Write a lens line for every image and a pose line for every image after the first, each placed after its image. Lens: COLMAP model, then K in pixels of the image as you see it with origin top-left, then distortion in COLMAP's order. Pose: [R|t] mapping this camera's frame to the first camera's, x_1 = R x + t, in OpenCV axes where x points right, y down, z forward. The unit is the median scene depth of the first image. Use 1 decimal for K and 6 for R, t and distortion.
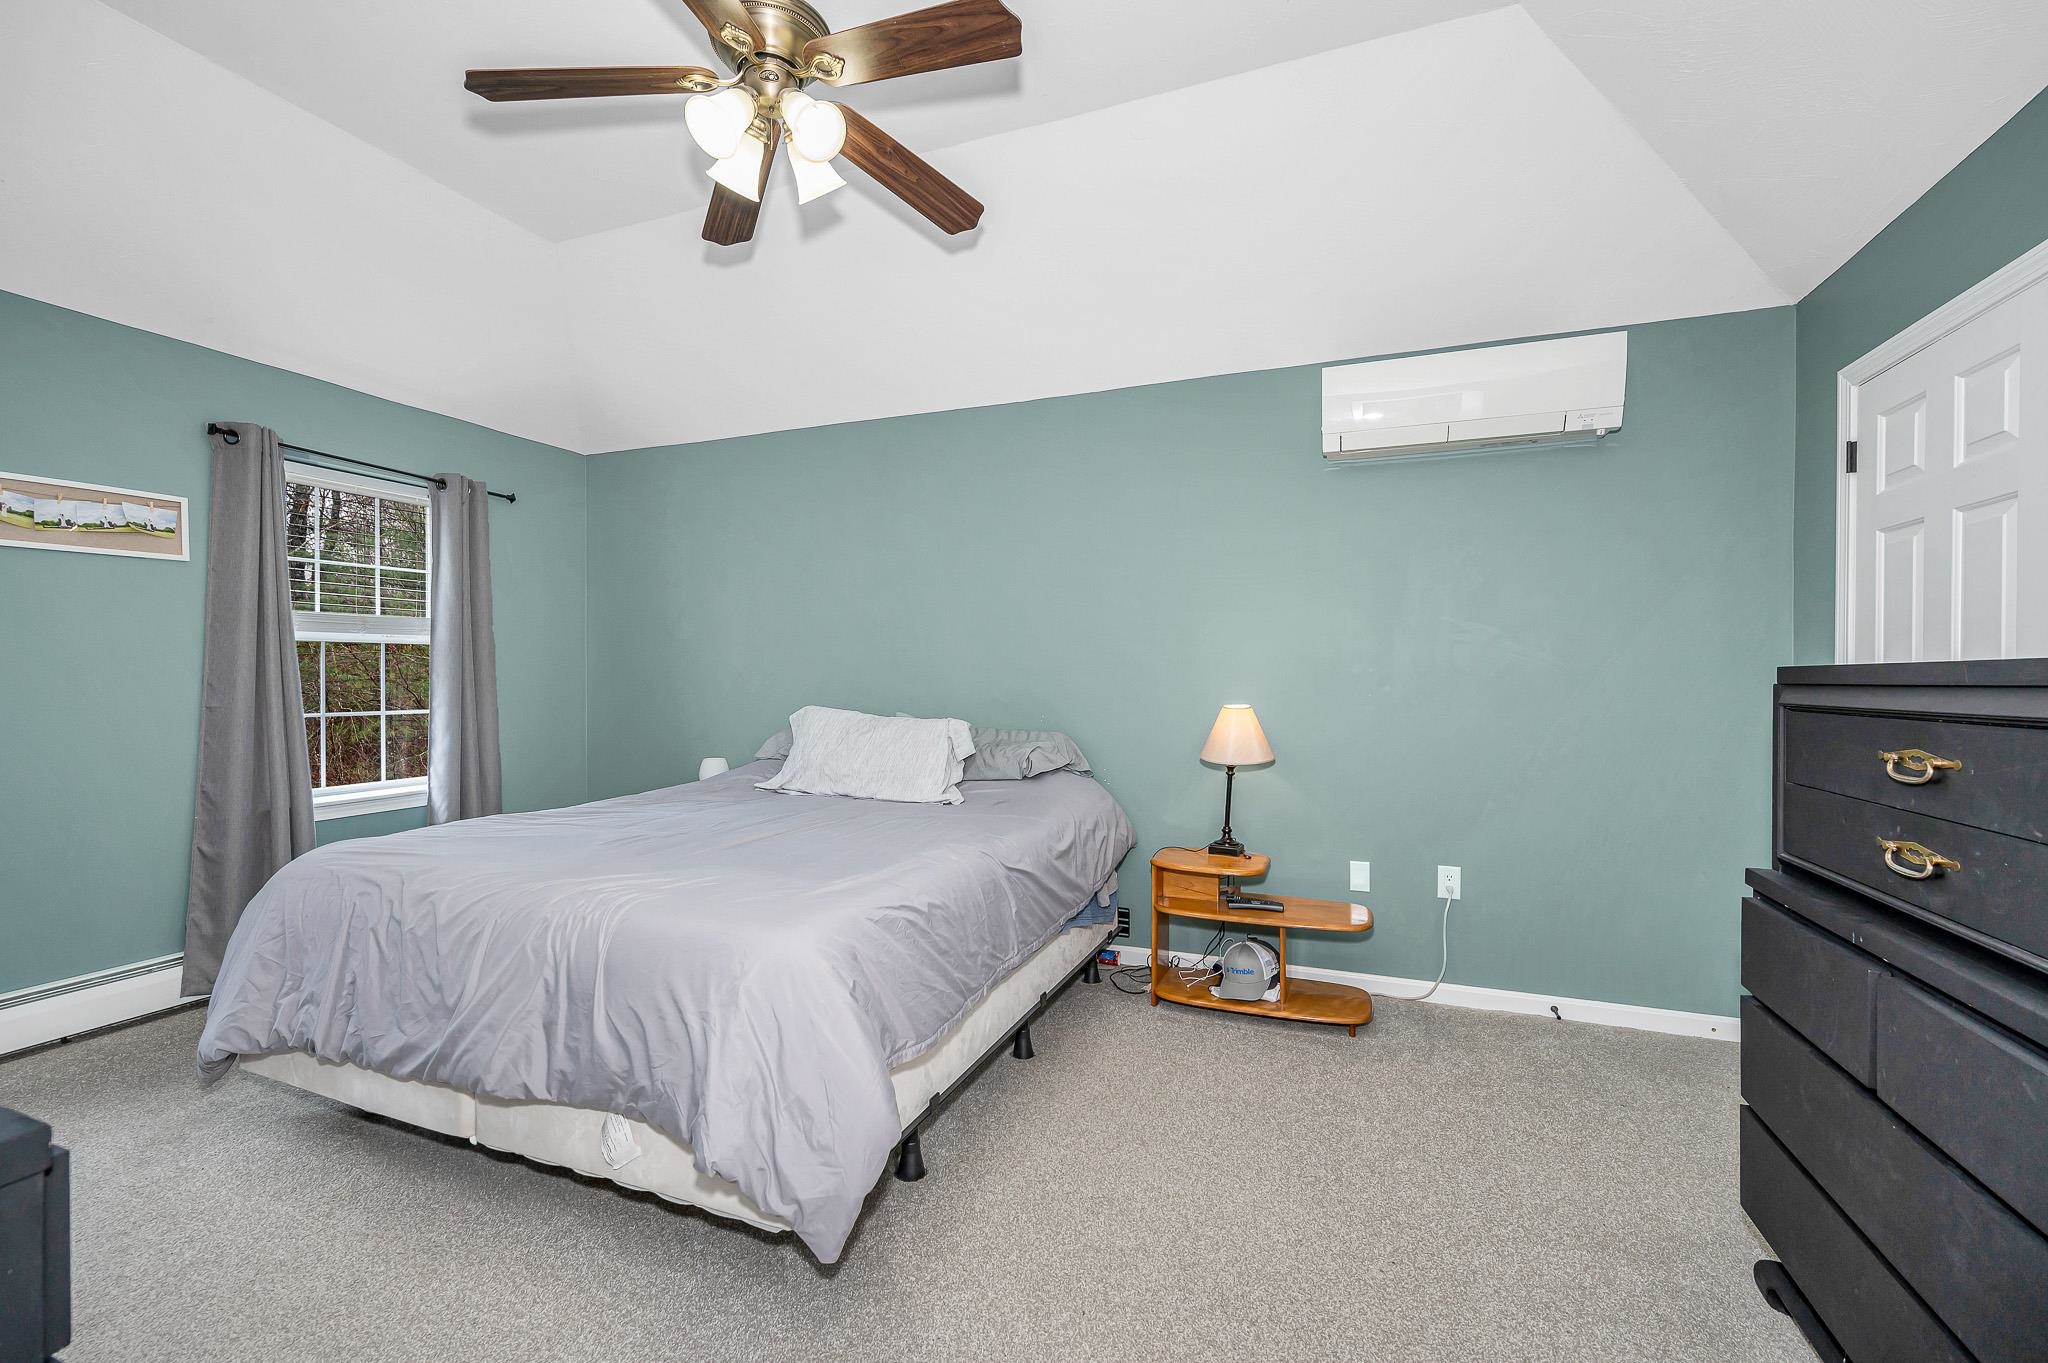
lens RADIAL K [[864.6, 0, 1024.0], [0, 864.6, 681.5], [0, 0, 1]] dist [-0.000254, 0.000059]
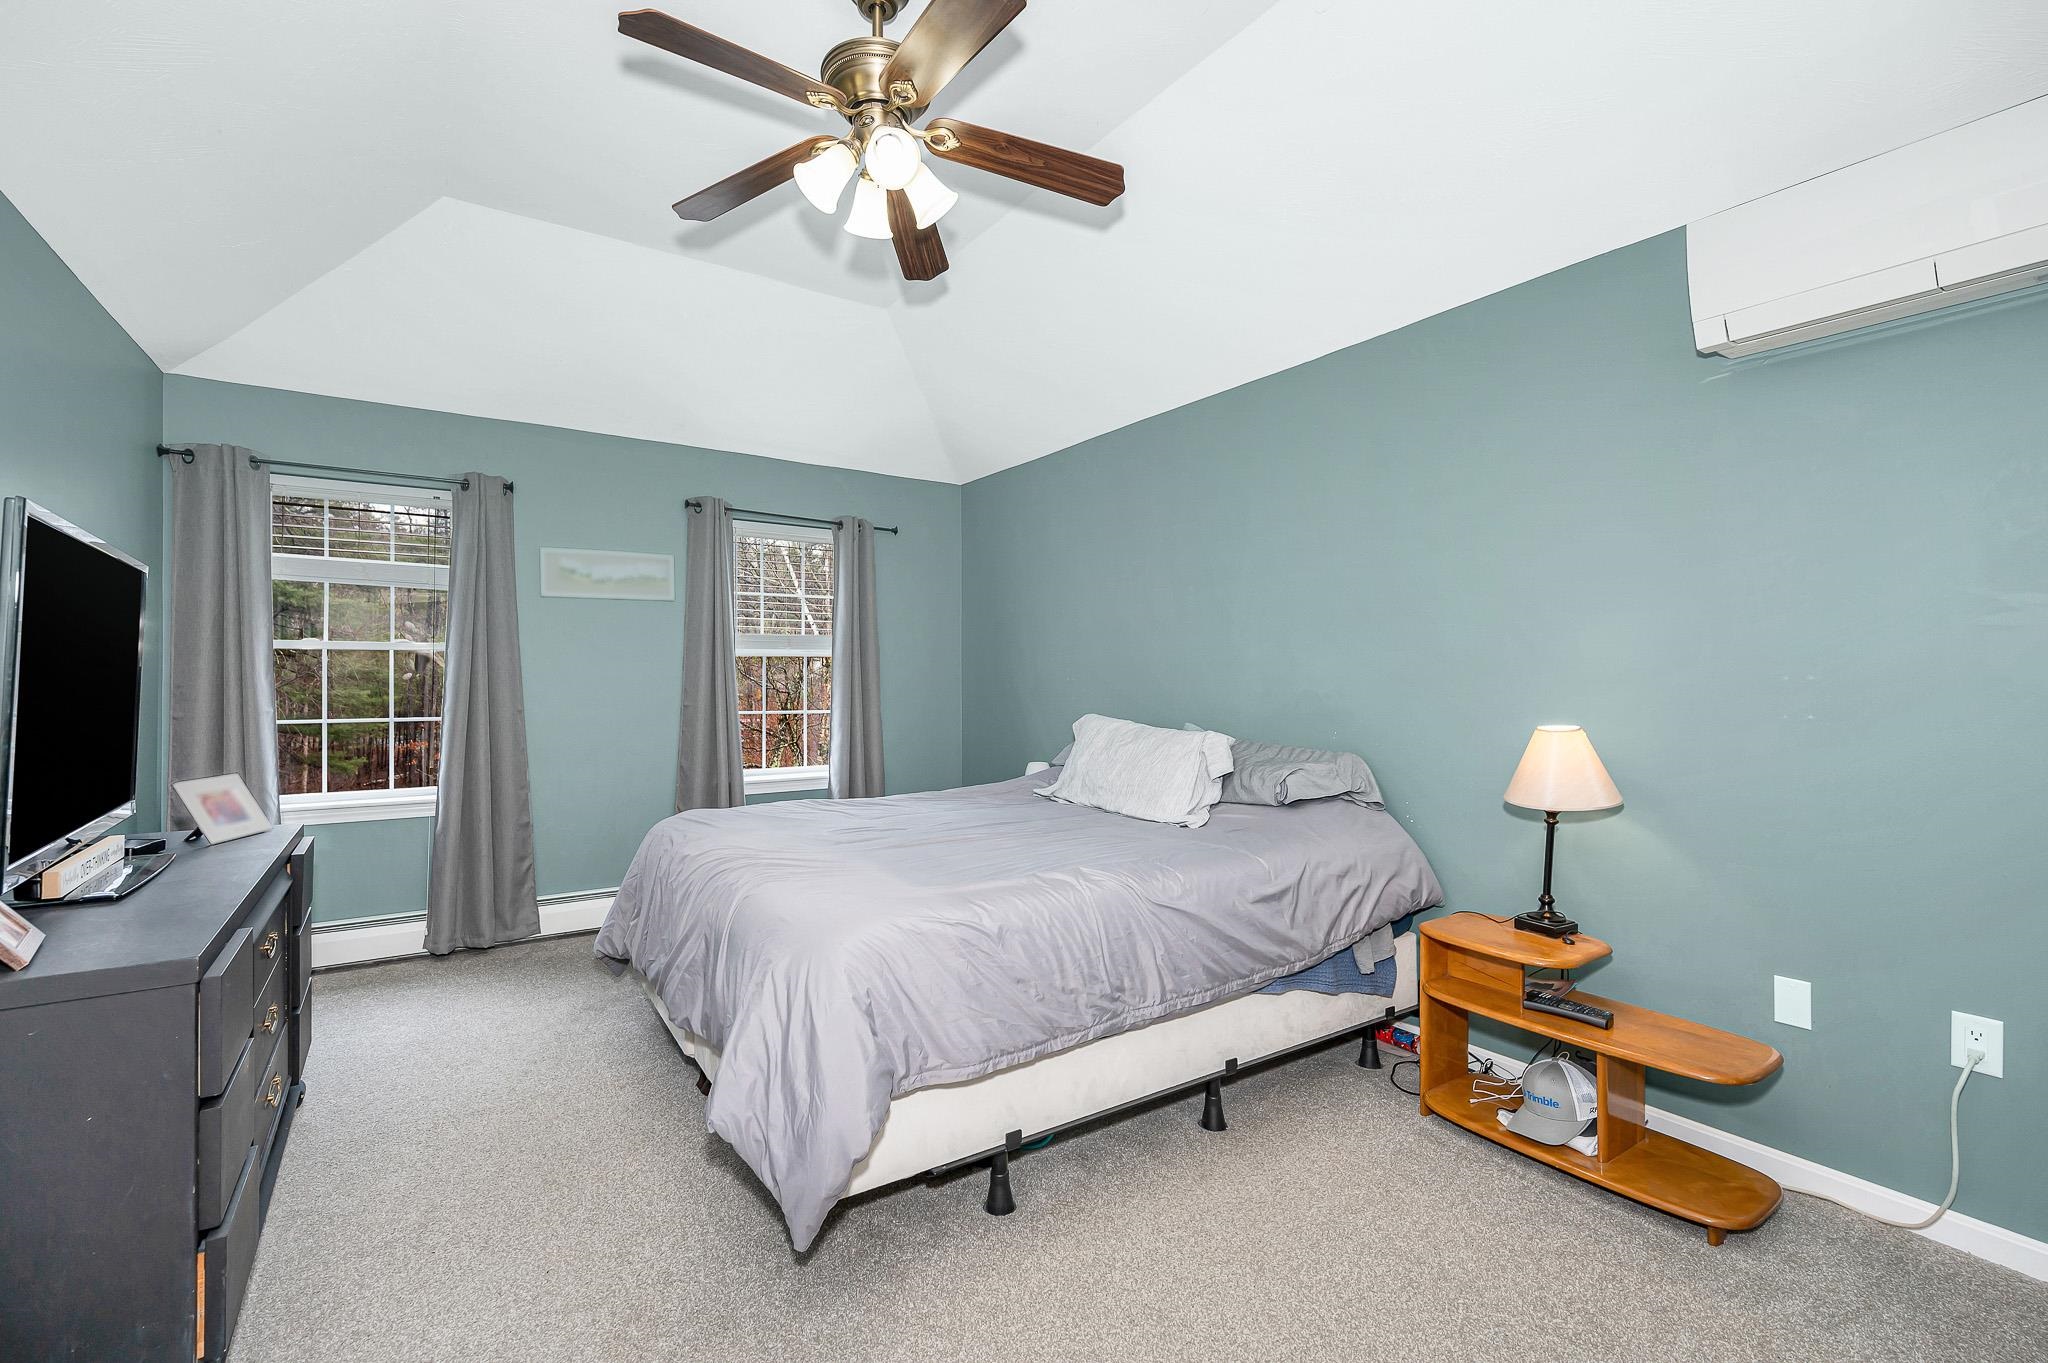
lens RADIAL K [[903.2, 0, 1020.1], [0, 903.2, 679.8], [0, 0, 1]] dist [0.000045, -0.000359]
pose [[0.814889, 0.000185, -0.579616, 0.322551], [-0.003765, 0.999981, -0.004975, -0.006221], [0.579604, 0.006237, 0.814874, 0.135223]]
